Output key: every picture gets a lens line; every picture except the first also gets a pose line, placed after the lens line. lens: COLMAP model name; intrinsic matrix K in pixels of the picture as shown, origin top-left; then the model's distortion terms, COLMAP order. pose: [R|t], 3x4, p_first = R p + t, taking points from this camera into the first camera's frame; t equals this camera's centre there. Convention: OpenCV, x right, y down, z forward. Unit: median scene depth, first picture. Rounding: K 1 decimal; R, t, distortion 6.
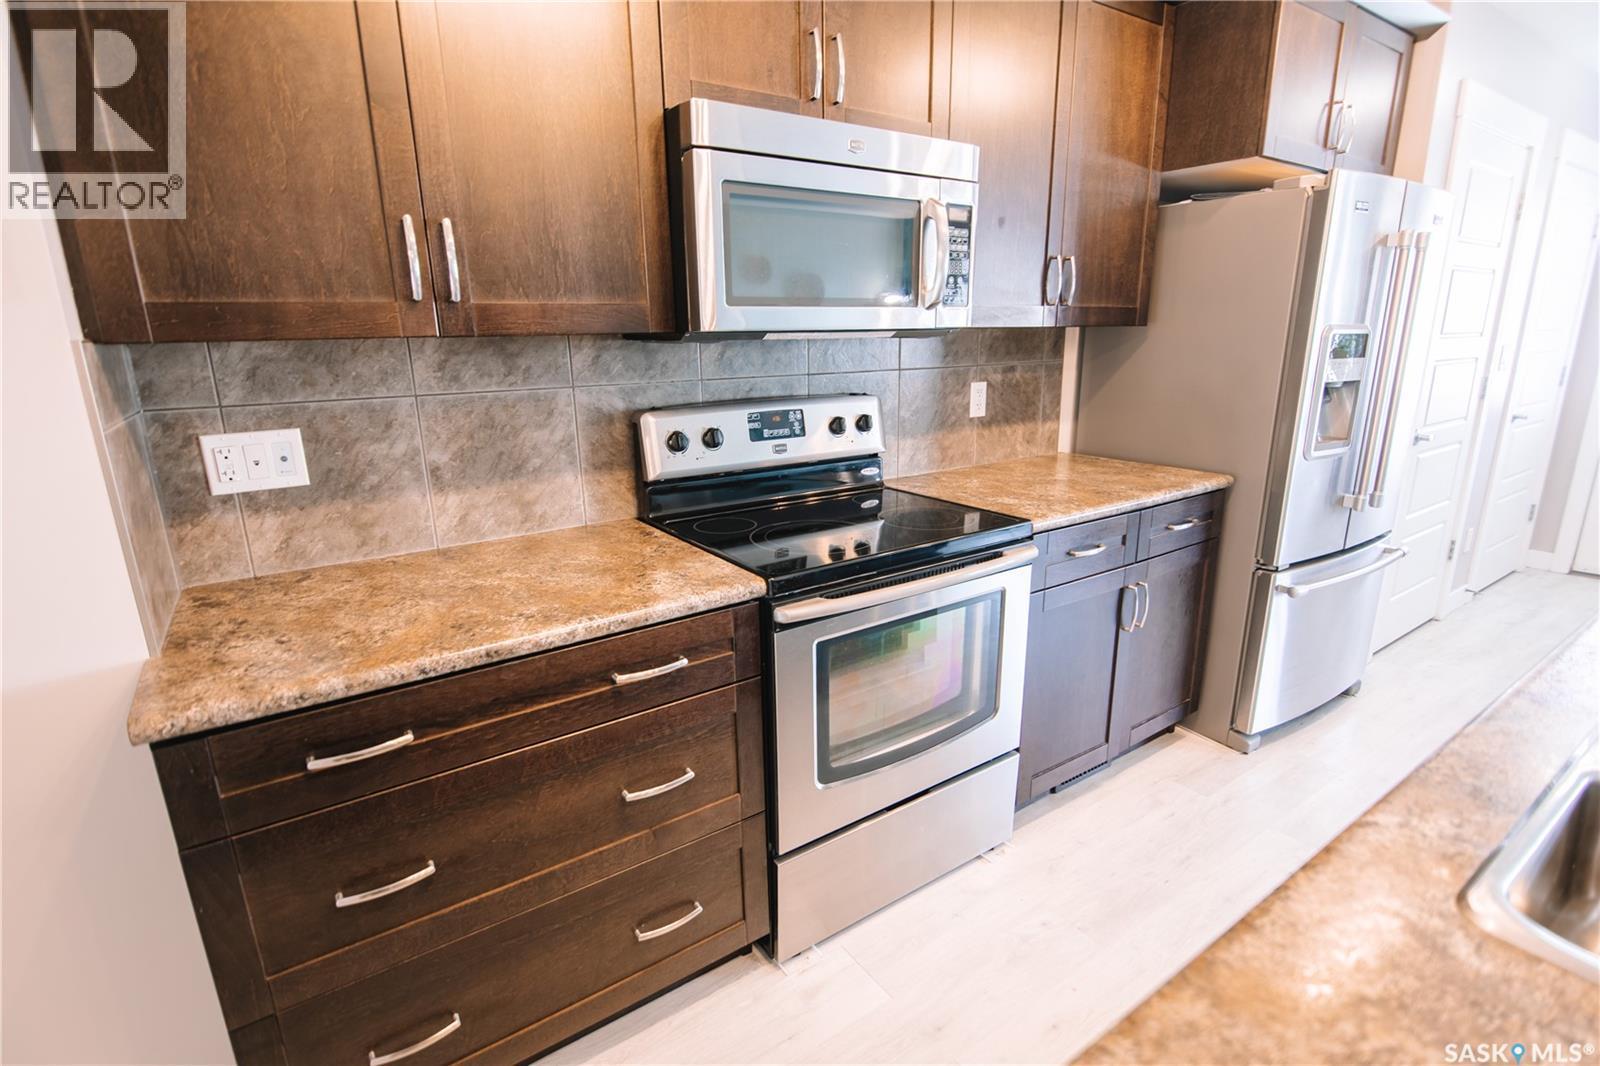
lens RADIAL K [[762.0, 0, 799.2], [0, 762.0, 540.7], [0, 0, 1]] dist [0.007360, -0.012261]
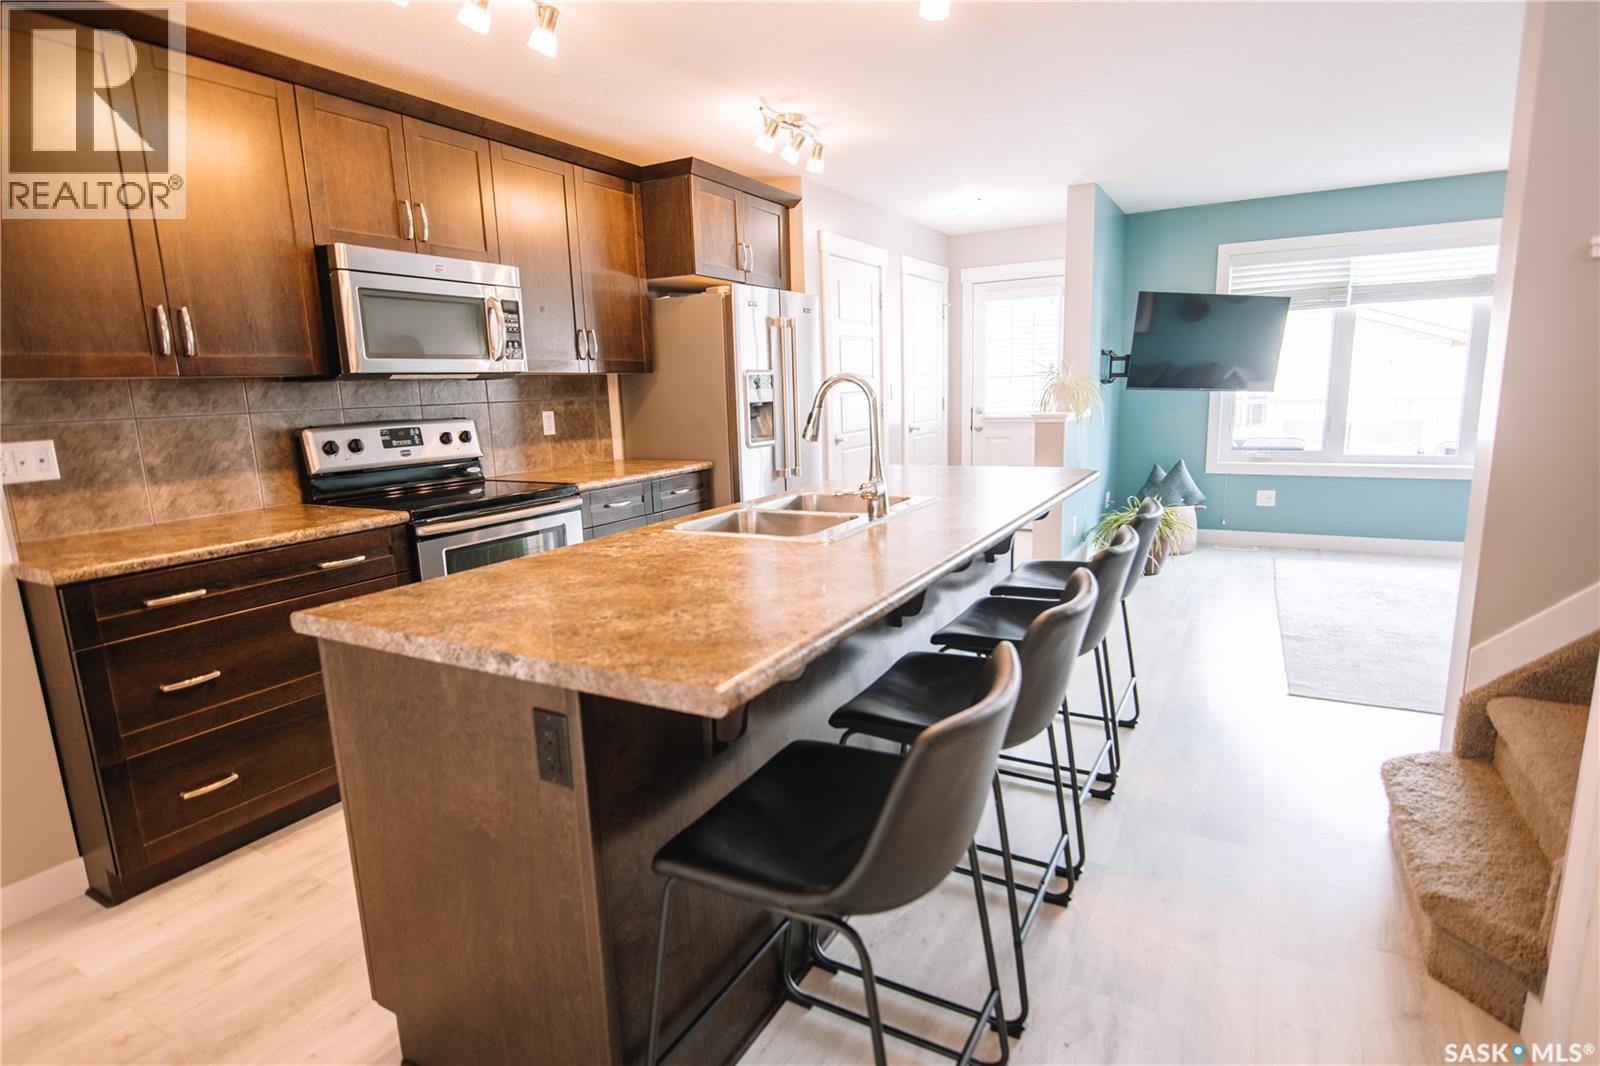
lens RADIAL K [[821.0, 0, 797.5], [0, 821.0, 537.5], [0, 0, 1]] dist [-0.002349, -0.006991]
pose [[0.899598, -0.095390, 0.426175, -0.041183], [0.136392, 0.988409, -0.066671, 0.293775], [-0.414875, 0.118104, 0.902181, -0.862156]]
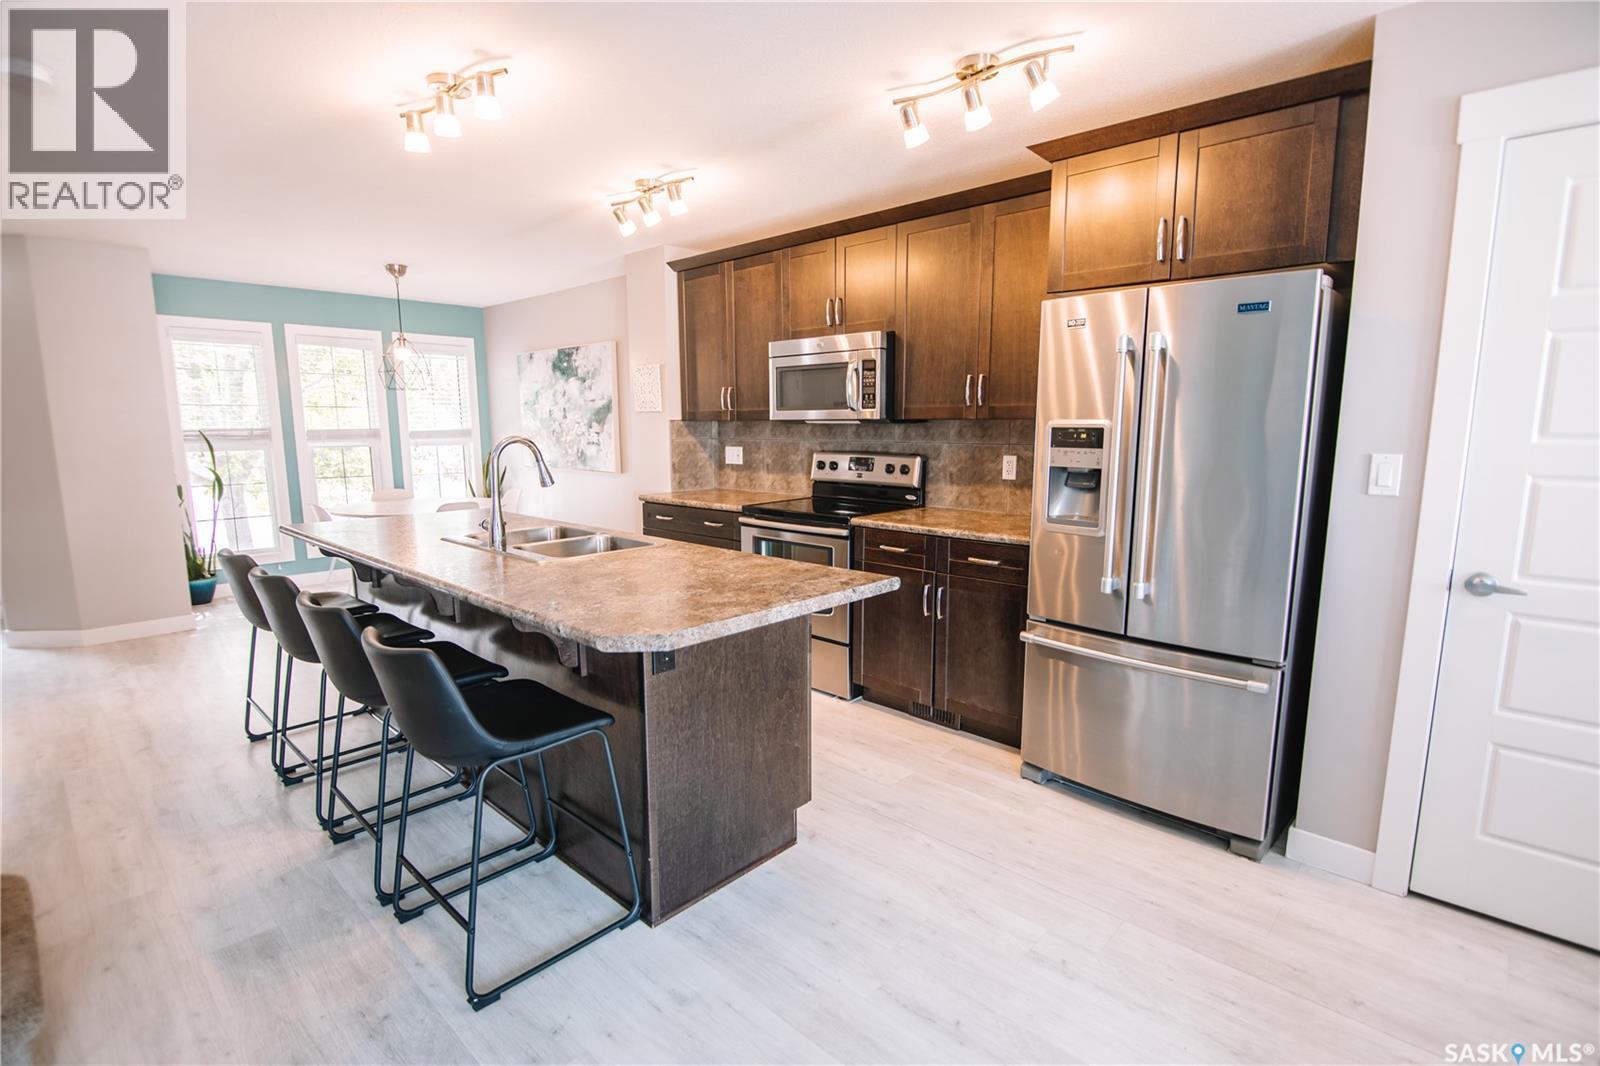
lens RADIAL K [[762.0, 0, 799.2], [0, 762.0, 540.7], [0, 0, 1]] dist [0.007360, -0.012261]
pose [[0.212852, 0.161847, -0.963587, 2.261703], [-0.263955, 0.959043, 0.102778, -0.139518], [0.940756, 0.232468, 0.246855, 0.442319]]
